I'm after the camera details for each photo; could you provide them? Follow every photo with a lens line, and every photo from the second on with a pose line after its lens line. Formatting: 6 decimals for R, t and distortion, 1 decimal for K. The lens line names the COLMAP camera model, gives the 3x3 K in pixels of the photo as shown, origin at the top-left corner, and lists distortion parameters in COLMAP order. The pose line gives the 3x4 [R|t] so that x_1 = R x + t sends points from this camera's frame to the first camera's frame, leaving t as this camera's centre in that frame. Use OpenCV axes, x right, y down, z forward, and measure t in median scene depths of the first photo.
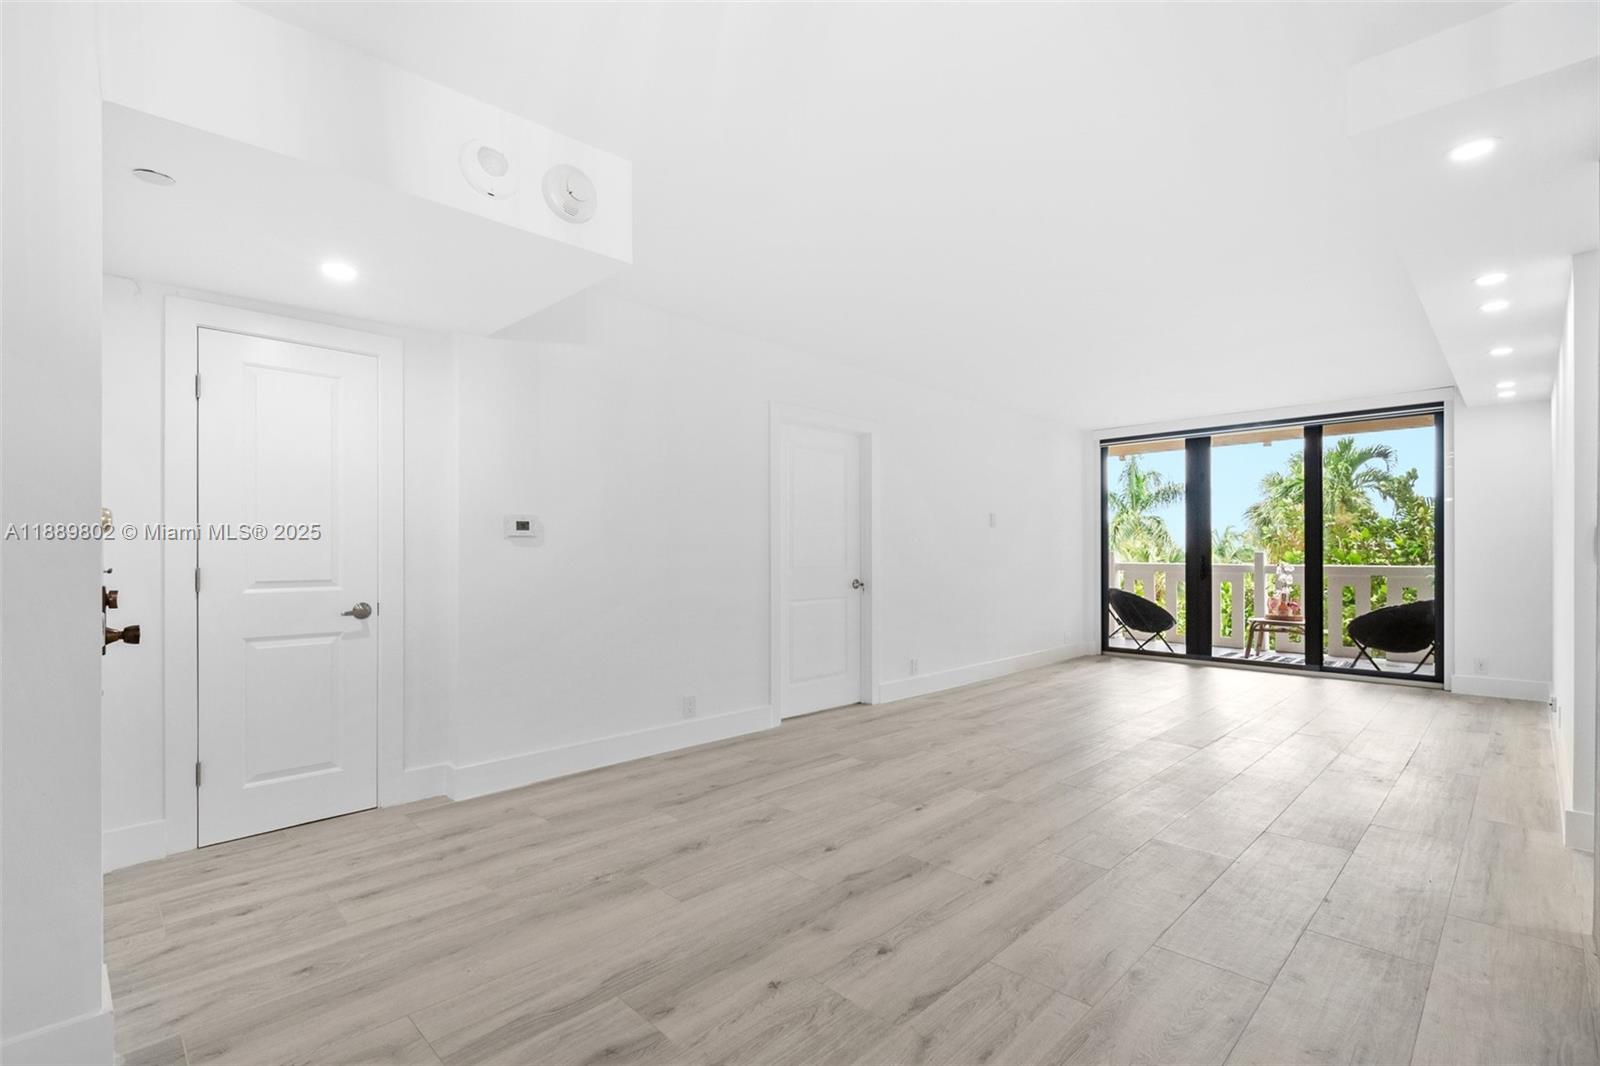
lens RADIAL K [[718.5, 0, 819.2], [0, 718.5, 543.7], [0, 0, 1]] dist [-0.001215, -0.002897]
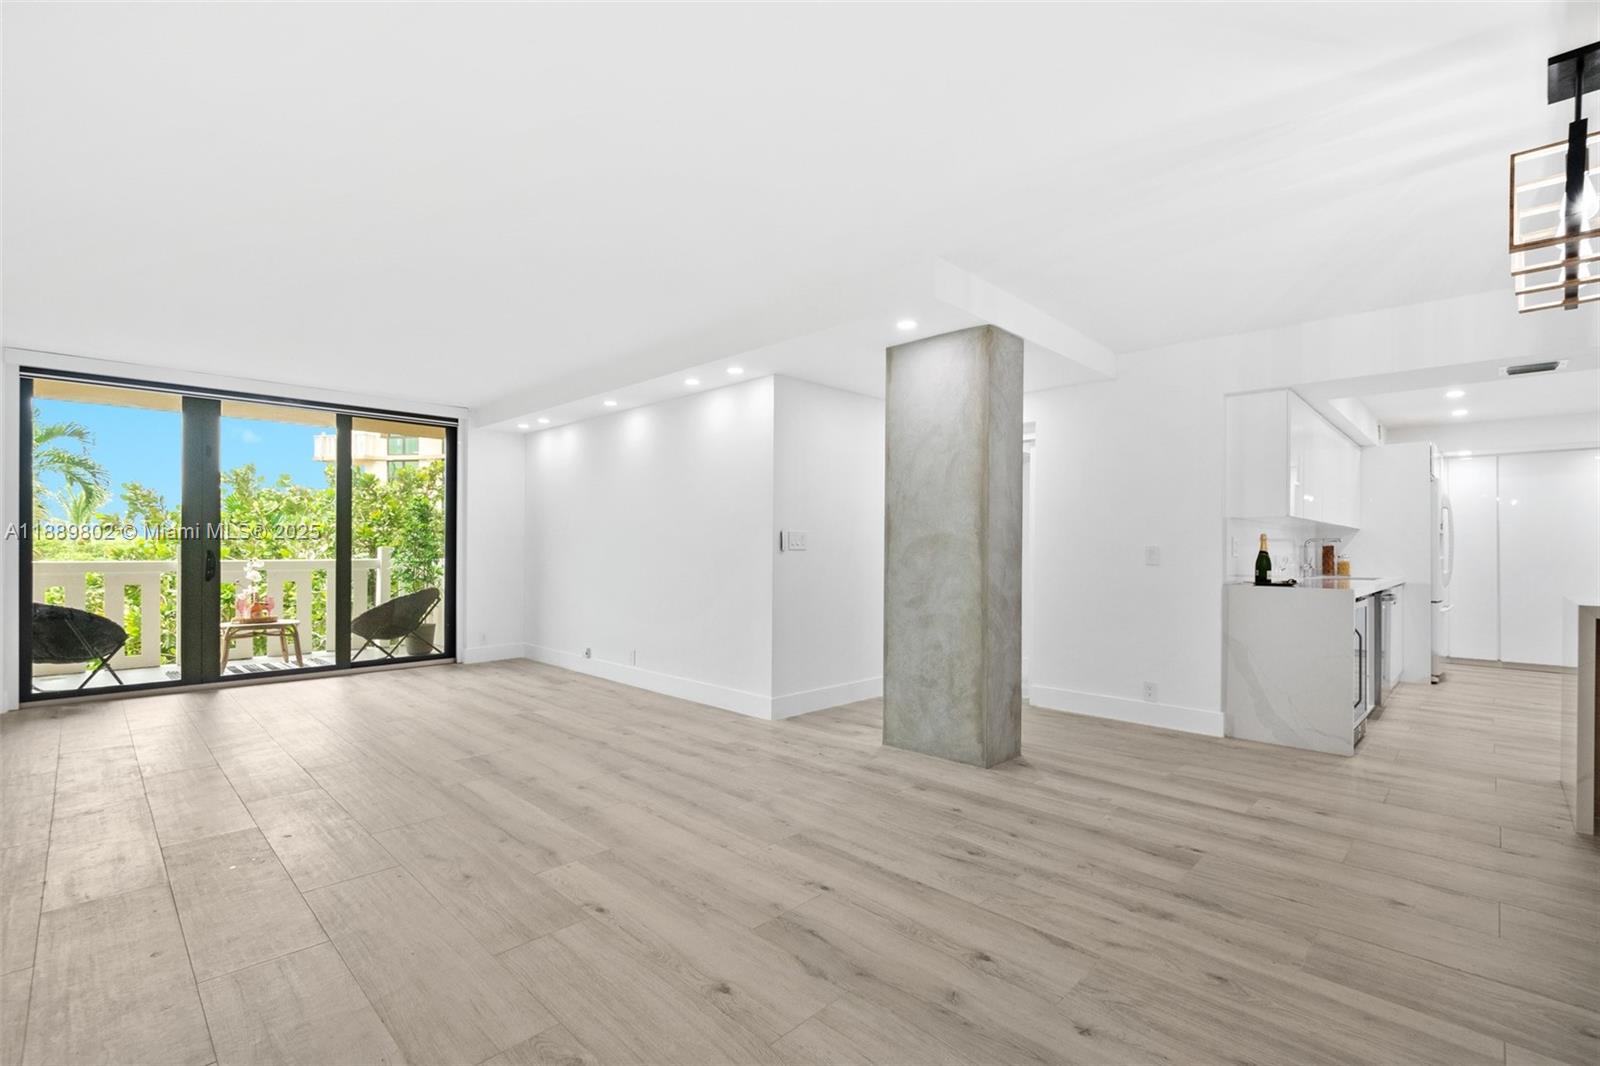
lens RADIAL K [[718.5, 0, 801.9], [0, 718.5, 548.7], [0, 0, 1]] dist [-0.001215, -0.002897]
pose [[0.004706, -0.002030, 0.999987, -0.249125], [-0.013417, 0.999908, 0.002093, 0.004192], [-0.999899, -0.013427, 0.004678, 0.352382]]
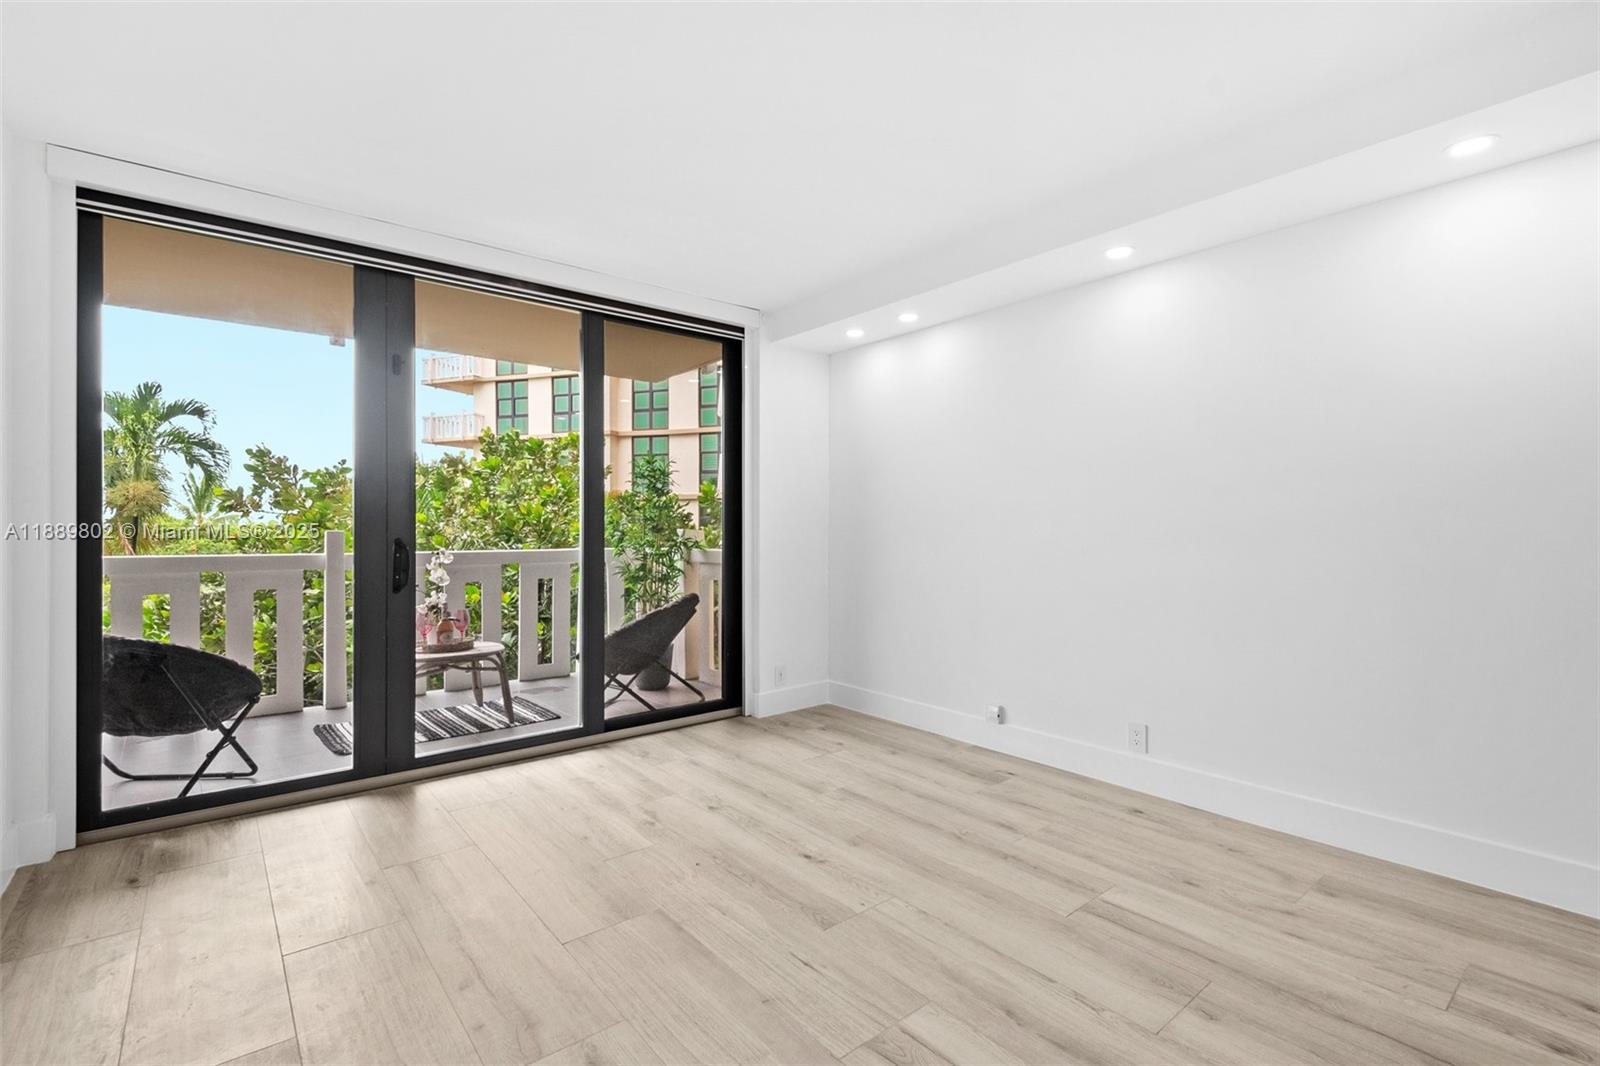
lens RADIAL K [[718.5, 0, 801.9], [0, 718.5, 532.0], [0, 0, 1]] dist [-0.001215, -0.002897]
pose [[0.098464, -0.001648, 0.995139, 0.112776], [-0.011459, 0.999930, 0.002789, 0.008235], [-0.995075, -0.011678, 0.098439, 0.709973]]
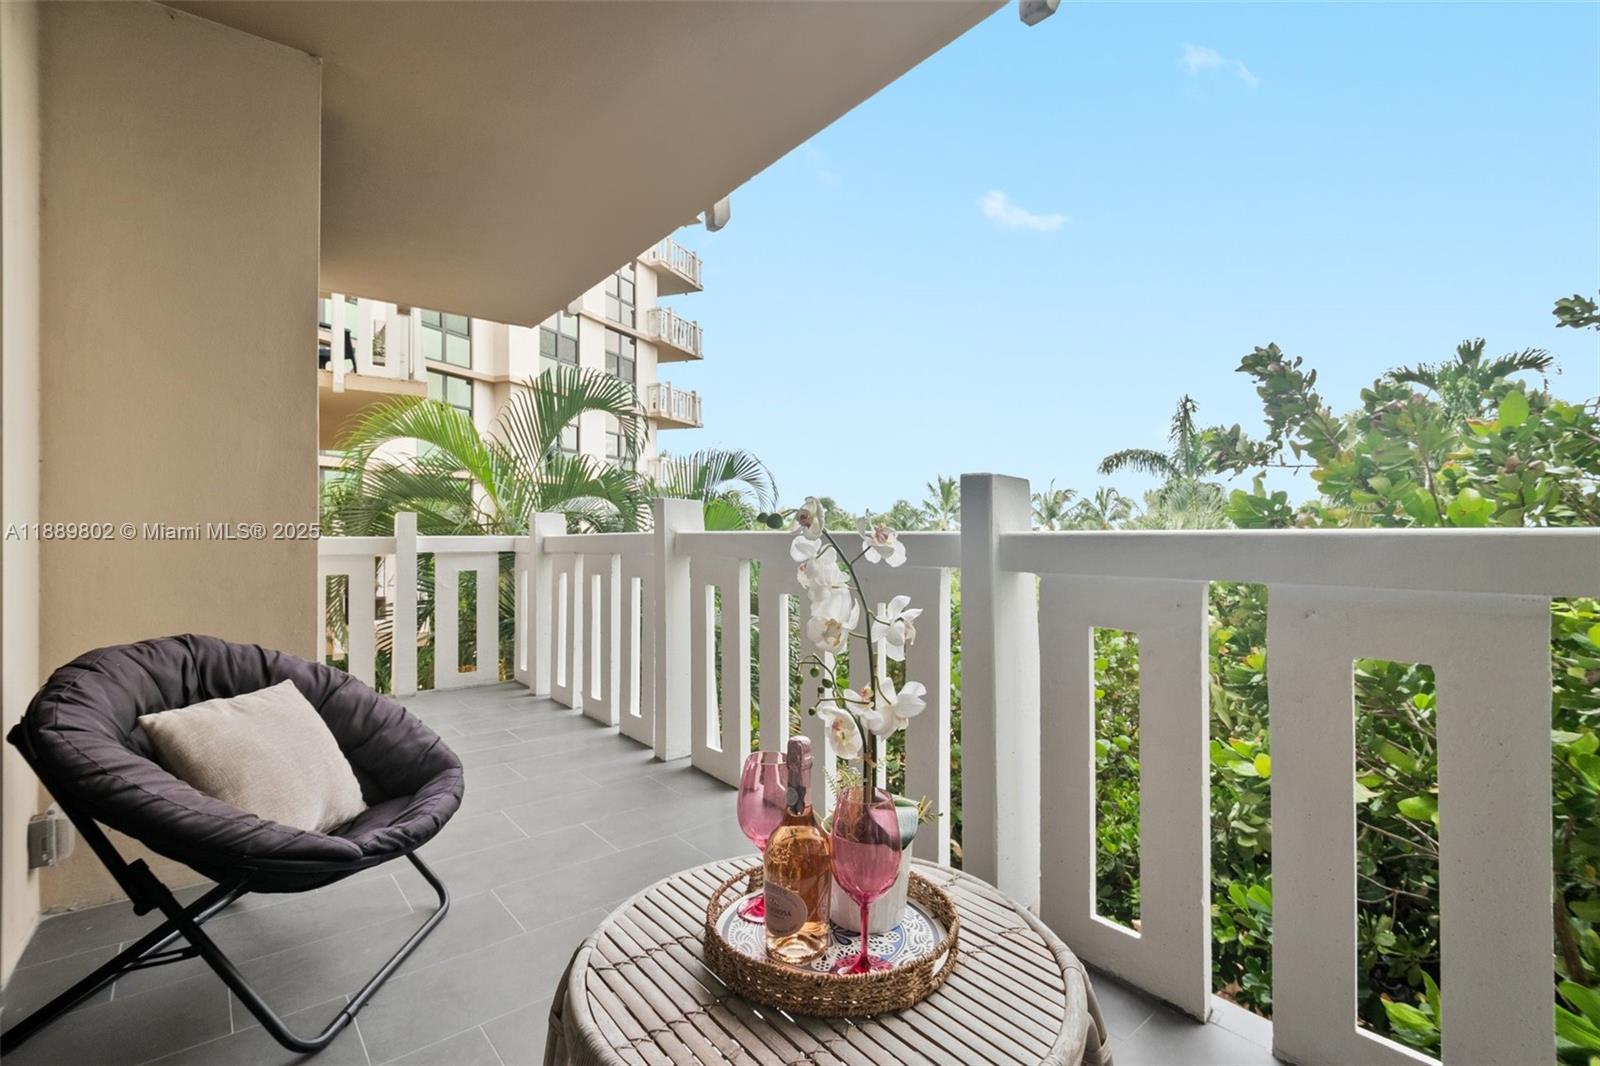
lens RADIAL K [[718.5, 0, 803.4], [0, 718.5, 528.1], [0, 0, 1]] dist [-0.001215, -0.002897]
pose [[0.992442, -0.002532, -0.122690, 0.712216], [0.003656, 0.999953, 0.008935, 0.034246], [0.122661, -0.009316, 0.992405, 0.941075]]
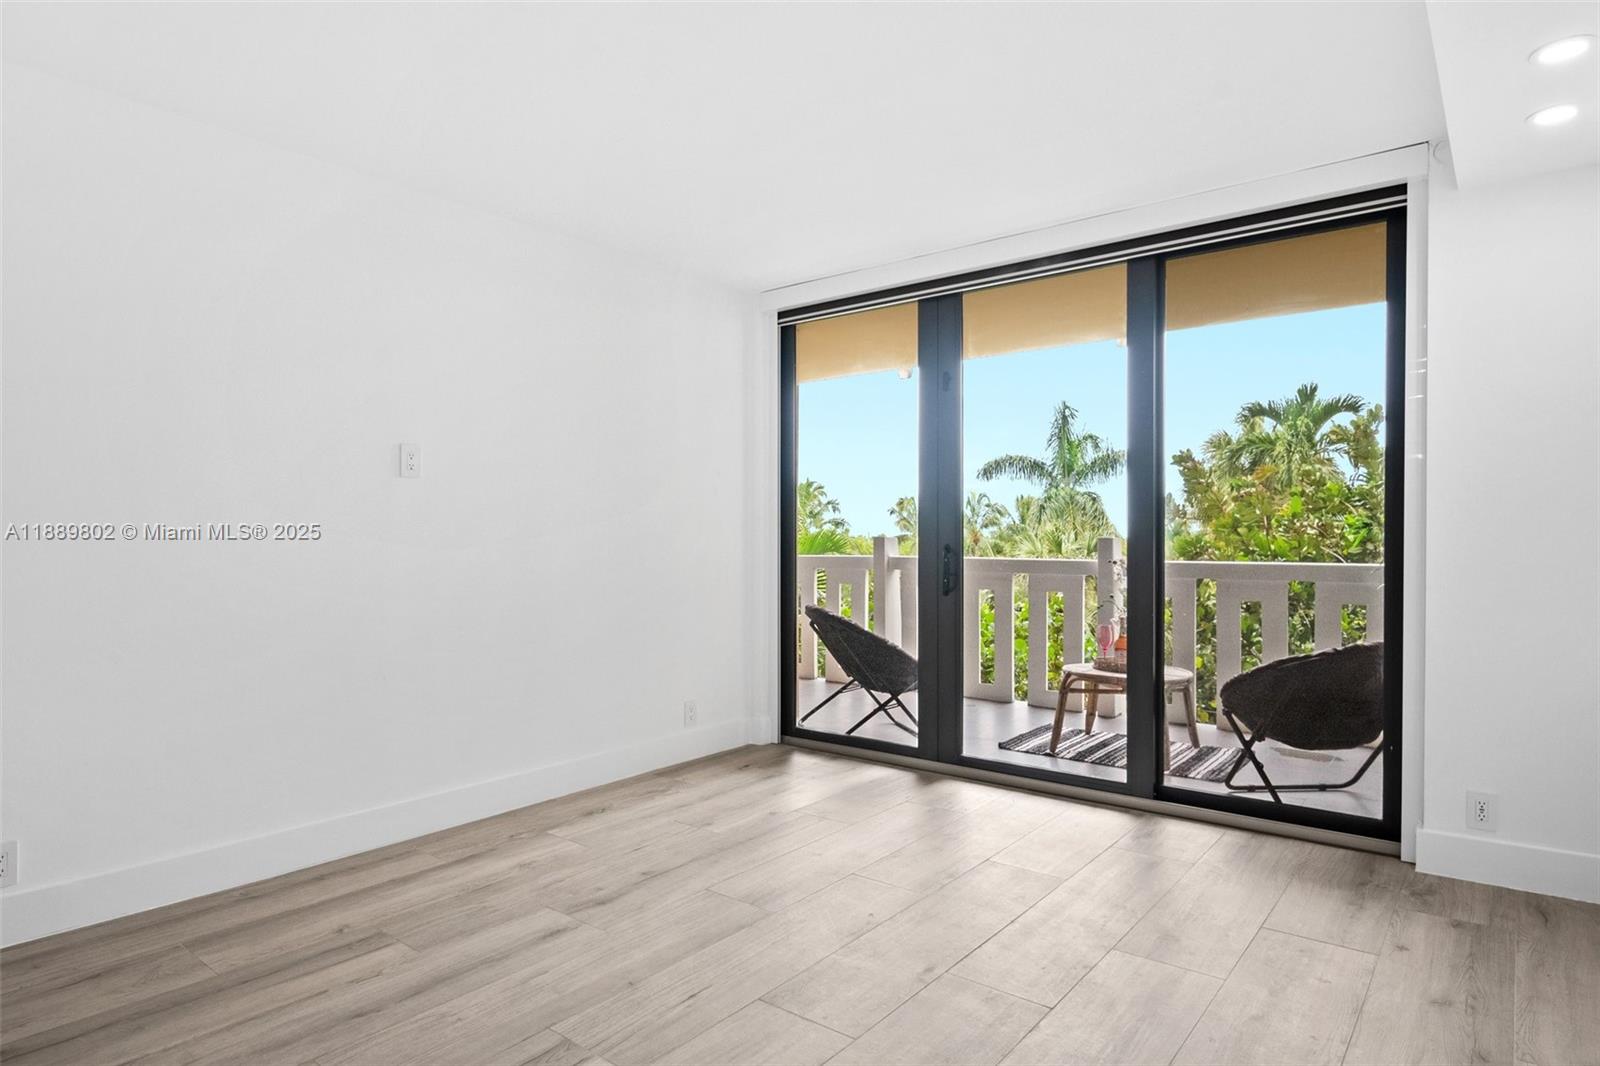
lens RADIAL K [[897.9, 0, 818.9], [0, 897.9, 536.6], [0, 0, 1]] dist [-0.001122, -0.000777]
pose [[0.993010, -0.000280, 0.118034, 0.381718], [-0.000929, 0.999948, 0.010186, 0.005358], [-0.118030, -0.010224, 0.992957, 0.420315]]
